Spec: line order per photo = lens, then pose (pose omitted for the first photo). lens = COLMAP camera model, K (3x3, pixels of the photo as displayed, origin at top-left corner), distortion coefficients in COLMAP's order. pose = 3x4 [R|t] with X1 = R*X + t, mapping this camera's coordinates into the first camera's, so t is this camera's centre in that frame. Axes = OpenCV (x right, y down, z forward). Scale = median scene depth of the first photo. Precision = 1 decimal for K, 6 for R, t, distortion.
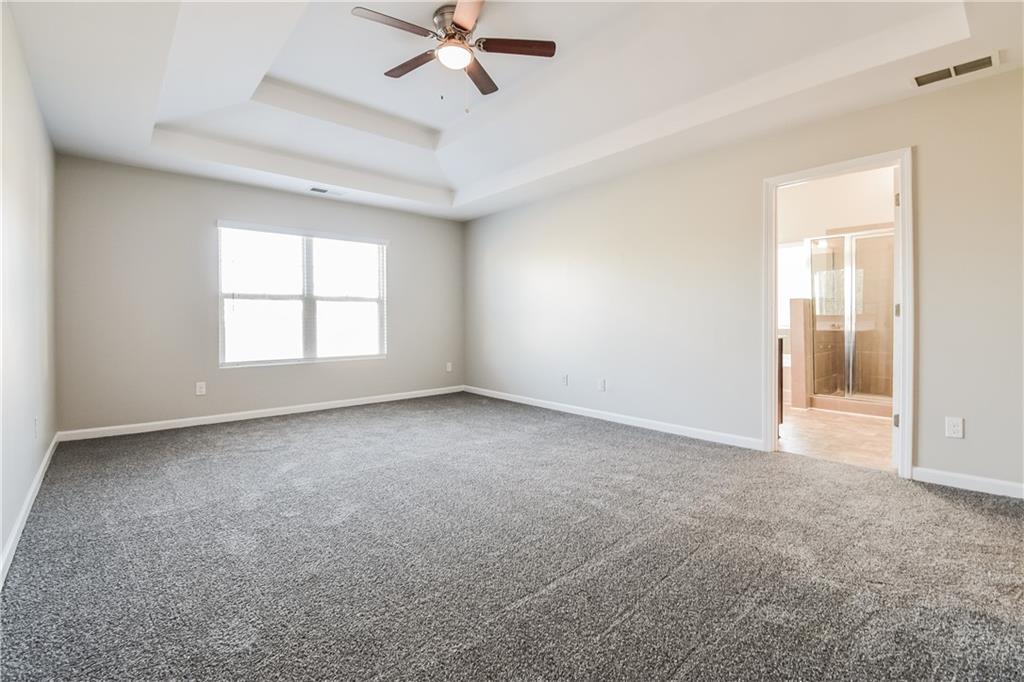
lens RADIAL K [[454.8, 0, 518.3], [0, 454.8, 326.5], [0, 0, 1]] dist [0.019930, -0.022430]
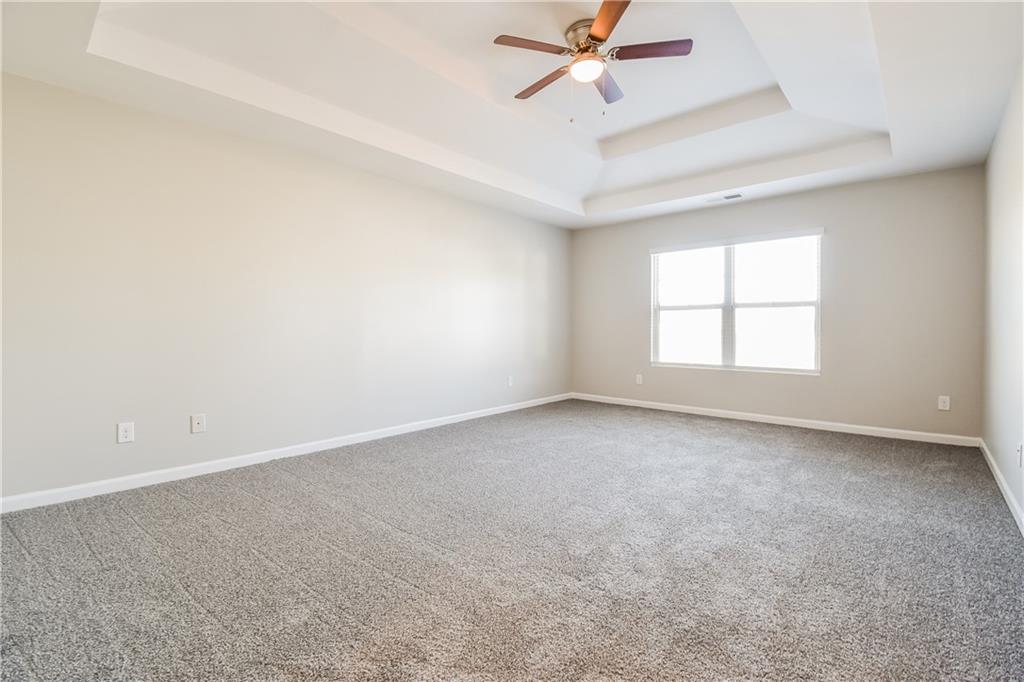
lens RADIAL K [[454.8, 0, 518.3], [0, 454.8, 326.5], [0, 0, 1]] dist [0.019930, -0.022430]
pose [[0.129052, -0.000685, -0.991638, 0.481599], [-0.013583, 0.999905, -0.002458, -0.007933], [0.991545, 0.013786, 0.129030, 0.410563]]
